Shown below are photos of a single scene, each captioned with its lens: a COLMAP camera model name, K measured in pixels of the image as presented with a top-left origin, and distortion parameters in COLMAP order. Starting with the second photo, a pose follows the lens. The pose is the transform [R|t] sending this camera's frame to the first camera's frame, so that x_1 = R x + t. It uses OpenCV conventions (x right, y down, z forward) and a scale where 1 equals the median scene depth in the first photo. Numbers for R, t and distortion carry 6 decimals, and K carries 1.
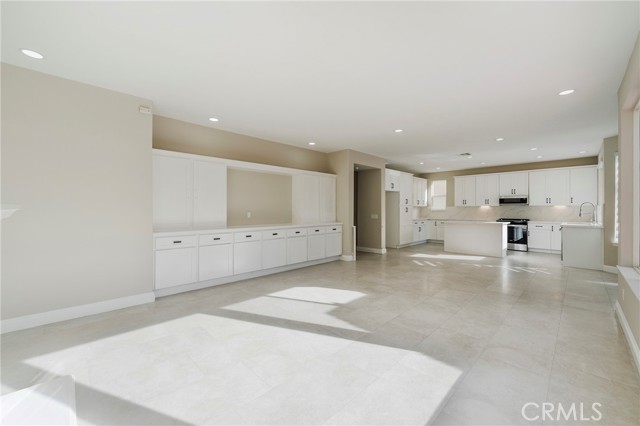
lens RADIAL K [[258.4, 0, 317.2], [0, 258.4, 209.1], [0, 0, 1]] dist [-0.001000, -0.000282]
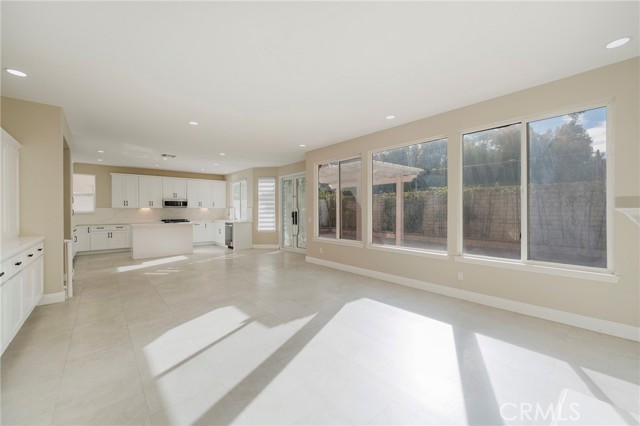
lens RADIAL K [[258.4, 0, 324.4], [0, 258.4, 211.4], [0, 0, 1]] dist [-0.001000, -0.000282]
pose [[0.059823, -0.004406, 0.998199, -0.307140], [0.002626, 0.999987, 0.004257, -0.000594], [-0.998206, 0.002367, 0.059834, 0.276184]]
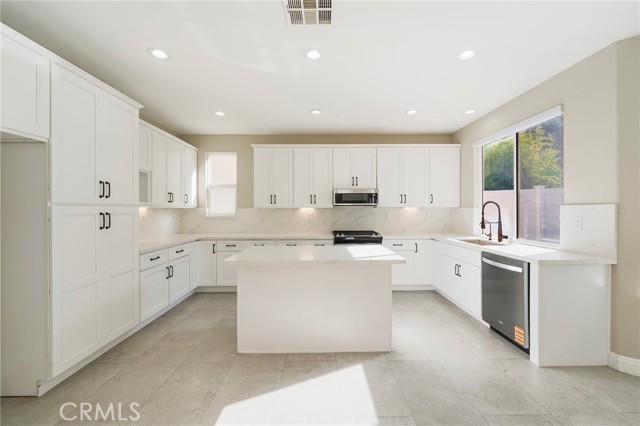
lens RADIAL K [[258.4, 0, 319.4], [0, 258.4, 210.3], [0, 0, 1]] dist [-0.001000, -0.000282]
pose [[0.702792, -0.003165, 0.711389, 0.311468], [0.004054, 0.999992, 0.000444, -0.006976], [-0.711384, 0.002572, 0.702799, 0.647868]]
